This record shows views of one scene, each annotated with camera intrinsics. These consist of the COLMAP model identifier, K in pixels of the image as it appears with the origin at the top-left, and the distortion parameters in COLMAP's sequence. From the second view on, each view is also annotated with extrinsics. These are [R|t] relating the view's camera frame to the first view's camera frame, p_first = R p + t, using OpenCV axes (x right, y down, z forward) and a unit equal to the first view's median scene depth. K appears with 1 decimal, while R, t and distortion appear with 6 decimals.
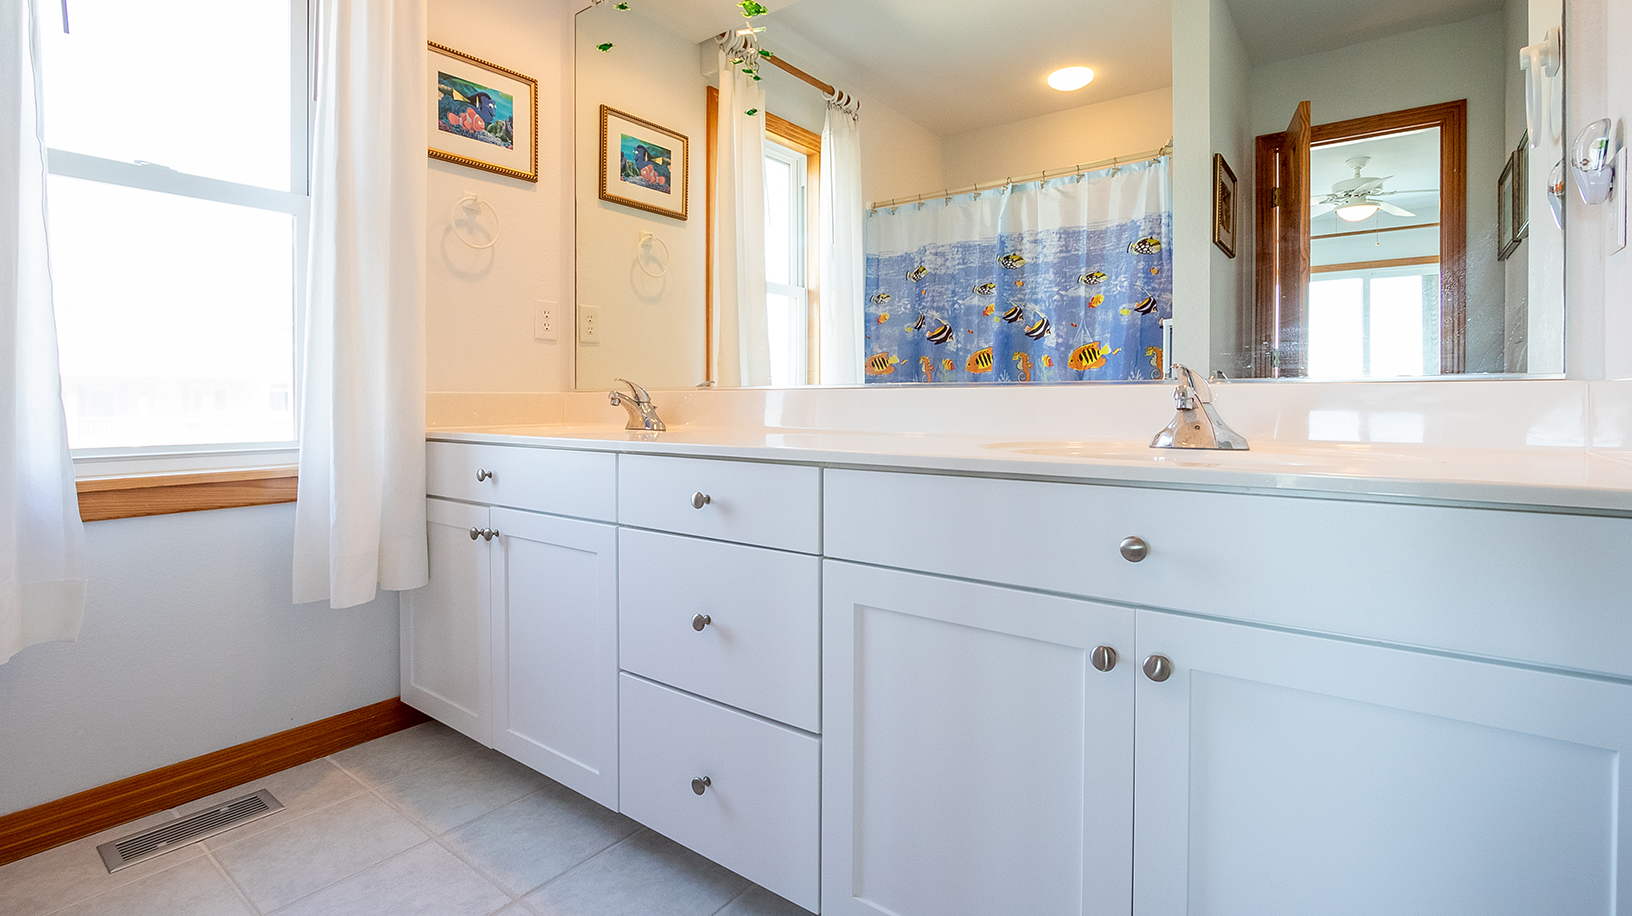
lens RADIAL K [[749.5, 0, 818.2], [0, 749.5, 409.9], [0, 0, 1]] dist [0.000476, 0.000074]
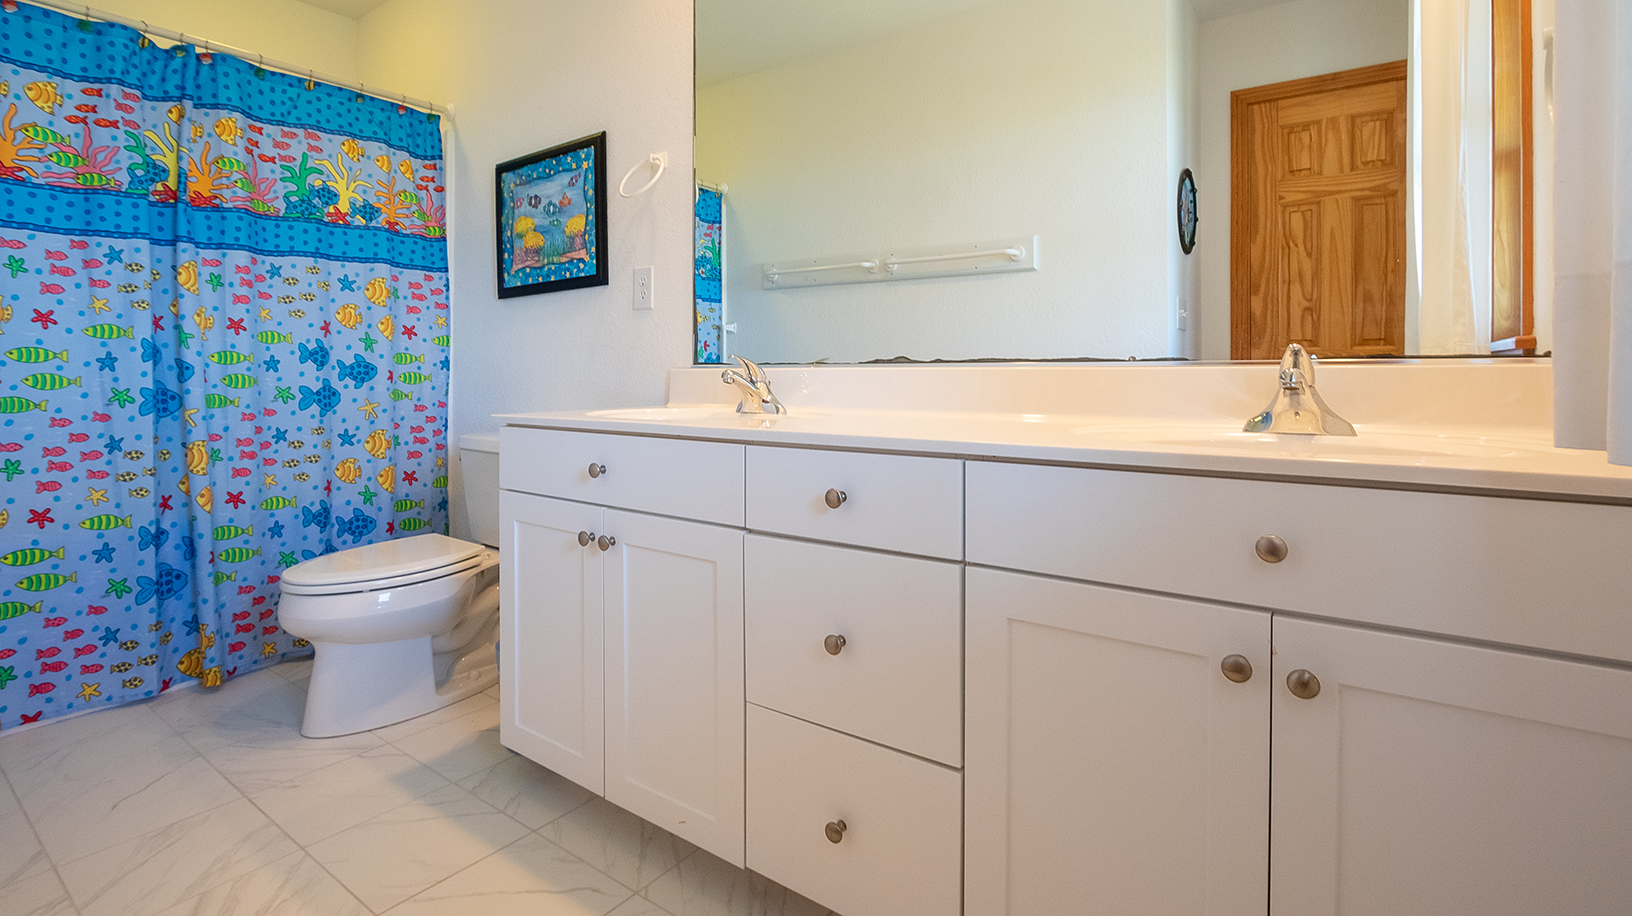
lens RADIAL K [[768.8, 0, 816.0], [0, 768.8, 458.0], [0, 0, 1]] dist [0.000714, -0.000079]
pose [[0.999086, 0.008366, 0.041926, -0.202569], [-0.012108, 0.995885, 0.089815, -0.000346], [-0.041002, -0.090241, 0.995076, 0.155988]]
